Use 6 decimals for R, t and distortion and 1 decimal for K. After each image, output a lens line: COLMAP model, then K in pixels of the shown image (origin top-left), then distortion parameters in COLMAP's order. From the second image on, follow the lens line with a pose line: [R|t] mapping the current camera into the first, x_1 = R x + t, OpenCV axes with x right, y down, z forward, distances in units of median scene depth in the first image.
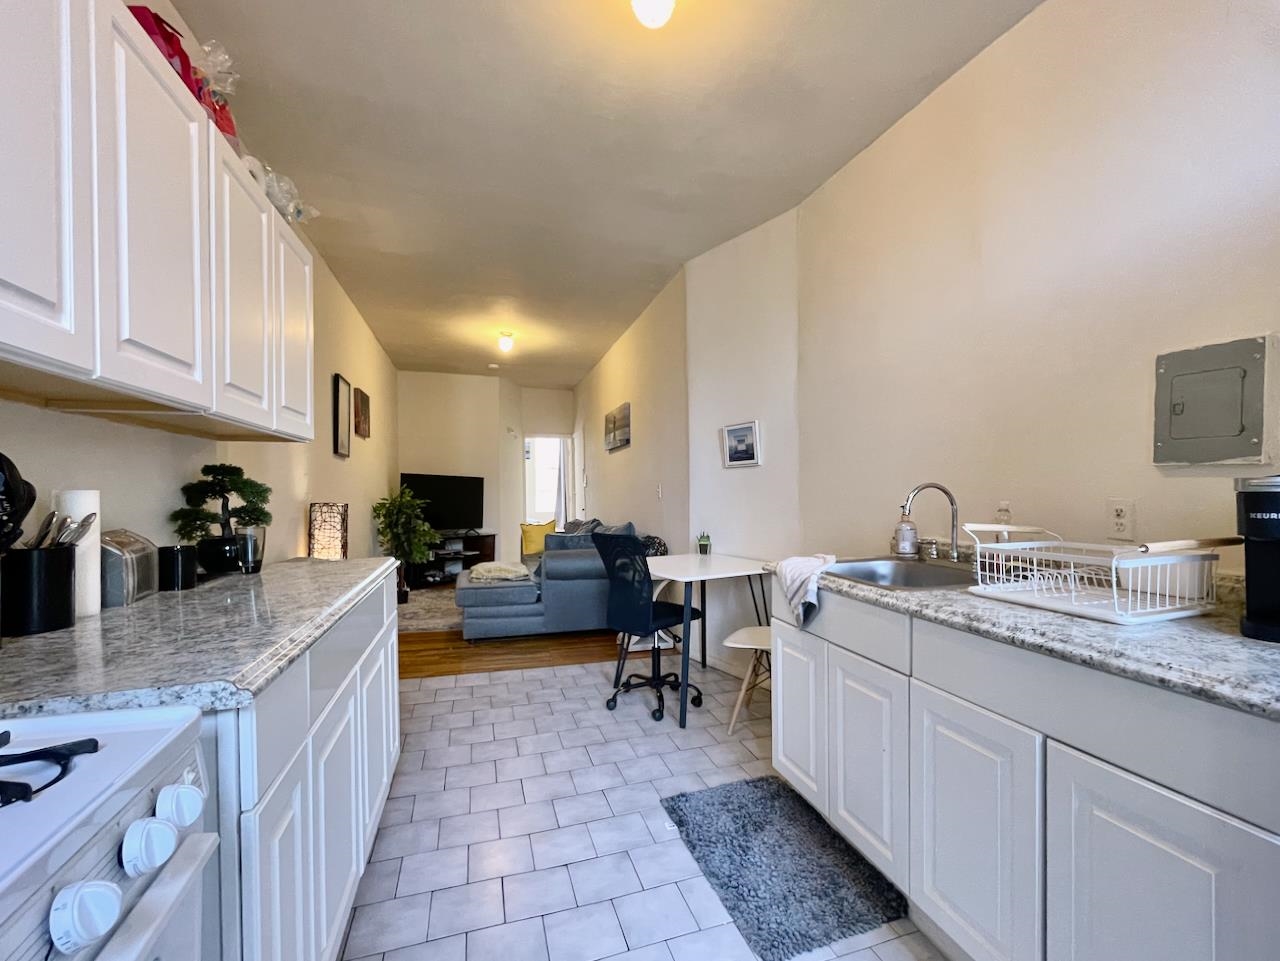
lens RADIAL K [[577.4, 0, 686.9], [0, 577.4, 492.6], [0, 0, 1]] dist [-0.000619, -0.000037]
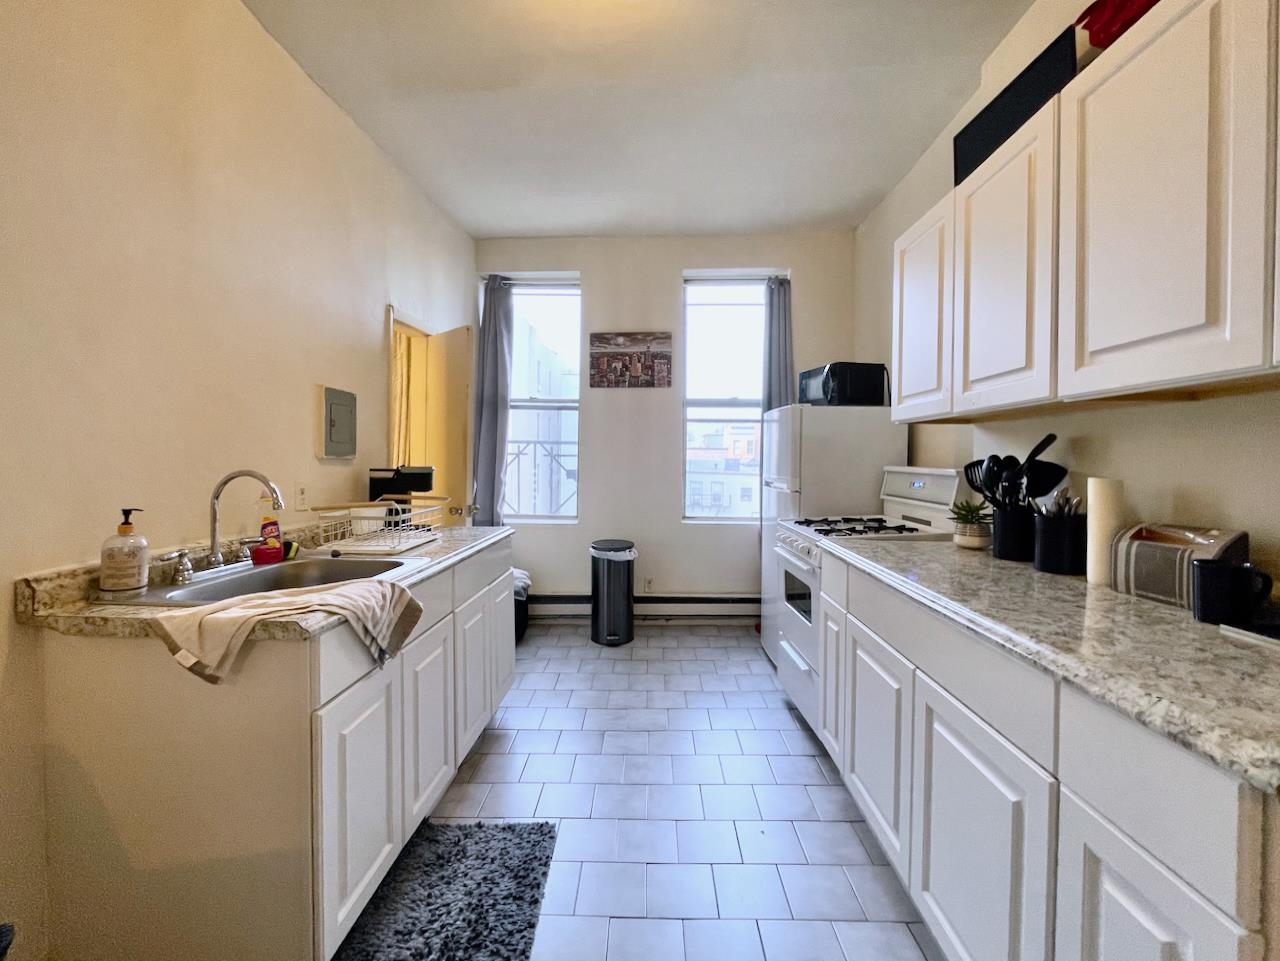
lens RADIAL K [[538.6, 0, 635.4], [0, 538.6, 468.7], [0, 0, 1]] dist [0.000690, -0.001297]
pose [[-0.925595, -0.004171, 0.378493, -0.207868], [0.003534, 0.999800, 0.019659, -0.017625], [-0.378499, 0.019534, -0.925395, 0.849137]]
